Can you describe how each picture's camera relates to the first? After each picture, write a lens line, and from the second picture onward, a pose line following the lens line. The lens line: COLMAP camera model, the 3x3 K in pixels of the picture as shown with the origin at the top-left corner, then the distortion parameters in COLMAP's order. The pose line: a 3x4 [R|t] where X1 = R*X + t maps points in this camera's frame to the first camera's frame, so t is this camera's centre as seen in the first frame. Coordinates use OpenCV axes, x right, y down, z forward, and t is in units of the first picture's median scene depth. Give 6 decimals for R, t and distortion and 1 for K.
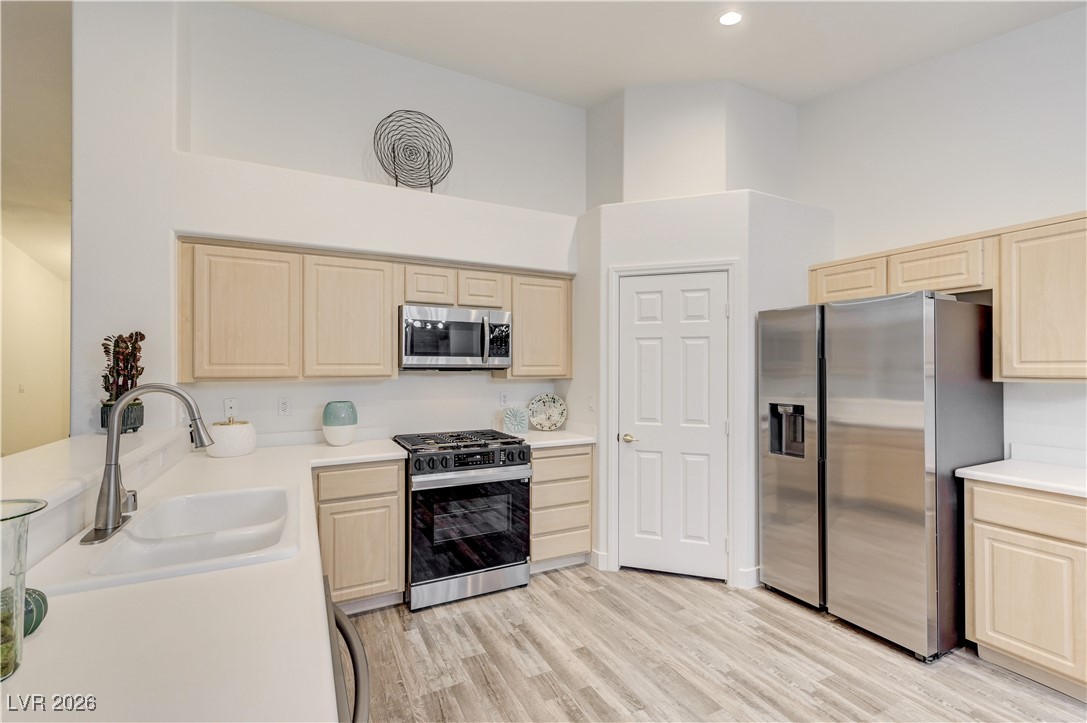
lens RADIAL K [[473.3, 0, 542.8], [0, 473.3, 366.6], [0, 0, 1]] dist [0.000485, -0.000036]
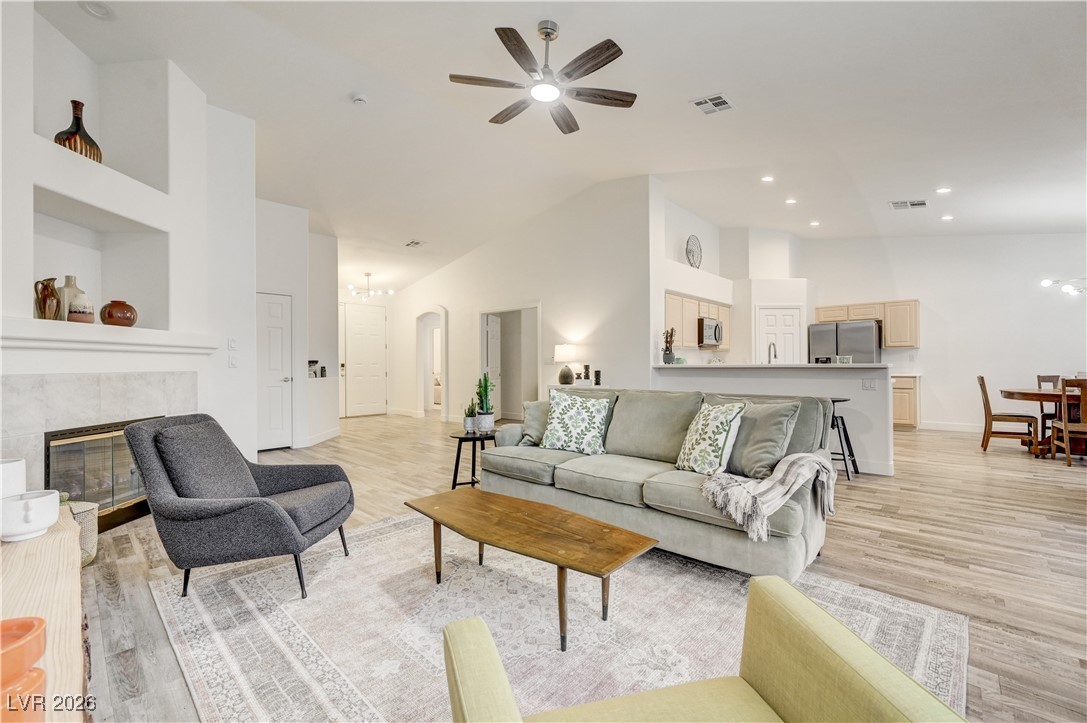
lens RADIAL K [[449.3, 0, 546.5], [0, 449.3, 363.1], [0, 0, 1]] dist [0.000207, 0.000041]
pose [[0.940561, -0.005443, 0.339581, -1.828993], [0.005271, 0.999985, 0.001428, 0.096293], [-0.339584, 0.000447, 0.940576, -0.900759]]
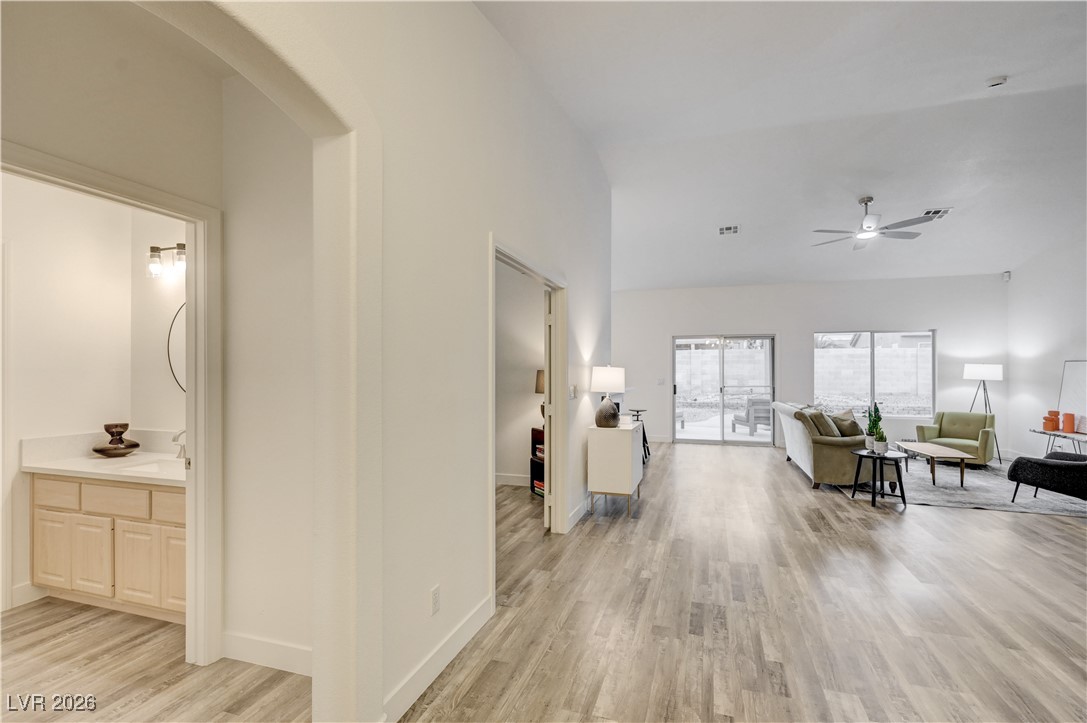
lens RADIAL K [[503.9, 0, 539.1], [0, 503.9, 372.1], [0, 0, 1]] dist [-0.002240, -0.000591]
pose [[-0.692952, -0.000217, 0.720984, -2.010705], [-0.003291, 0.999990, -0.002863, 0.029087], [-0.720976, -0.004357, -0.692946, 2.361227]]
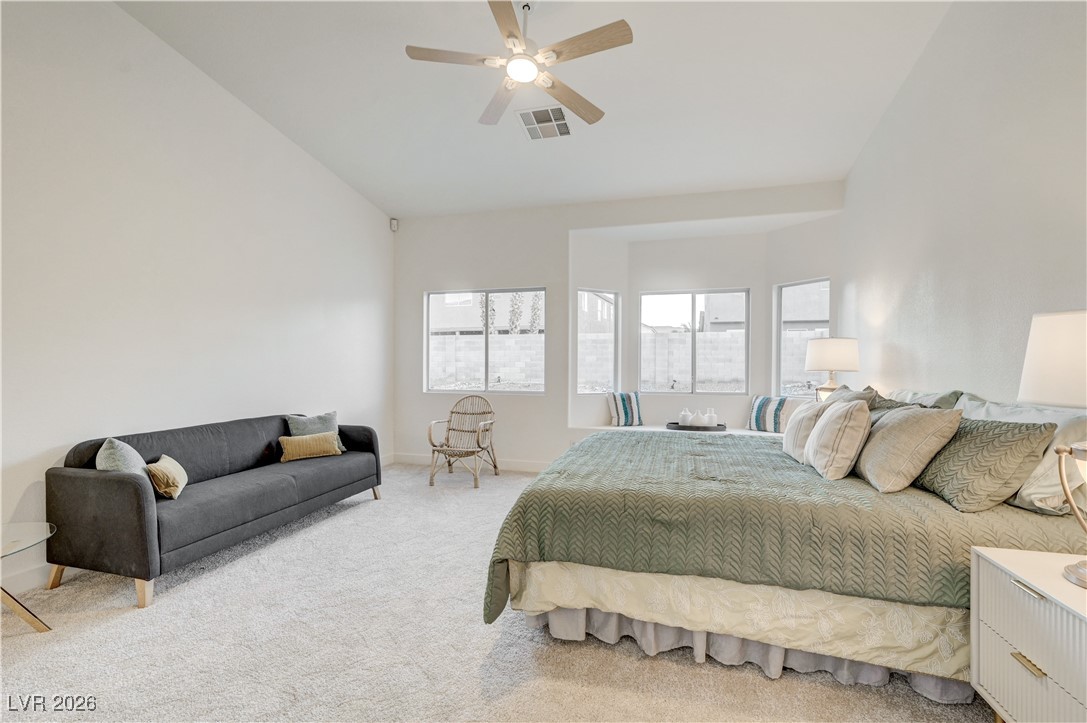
lens RADIAL K [[479.9, 0, 542.7], [0, 479.9, 365.1], [0, 0, 1]] dist [-0.002574, -0.000171]
pose [[-0.728953, -0.004764, 0.684547, -3.529556], [-0.003110, 0.999989, 0.003647, 0.054289], [-0.684556, 0.000529, -0.728960, -0.226234]]
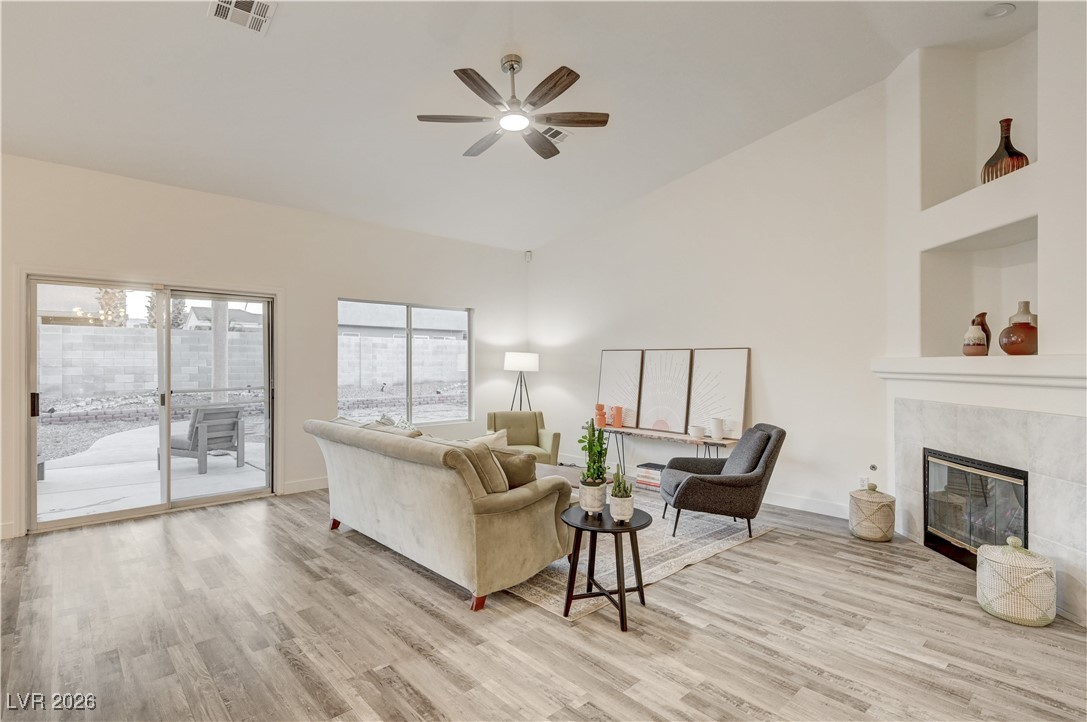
lens RADIAL K [[532.1, 0, 546.0], [0, 532.1, 361.7], [0, 0, 1]] dist [0.001119, -0.000117]
pose [[-0.963299, 0.000443, -0.268431, -1.225293], [0.001892, 0.999985, -0.005139, 0.024872], [0.268425, -0.005458, -0.963285, 1.235884]]
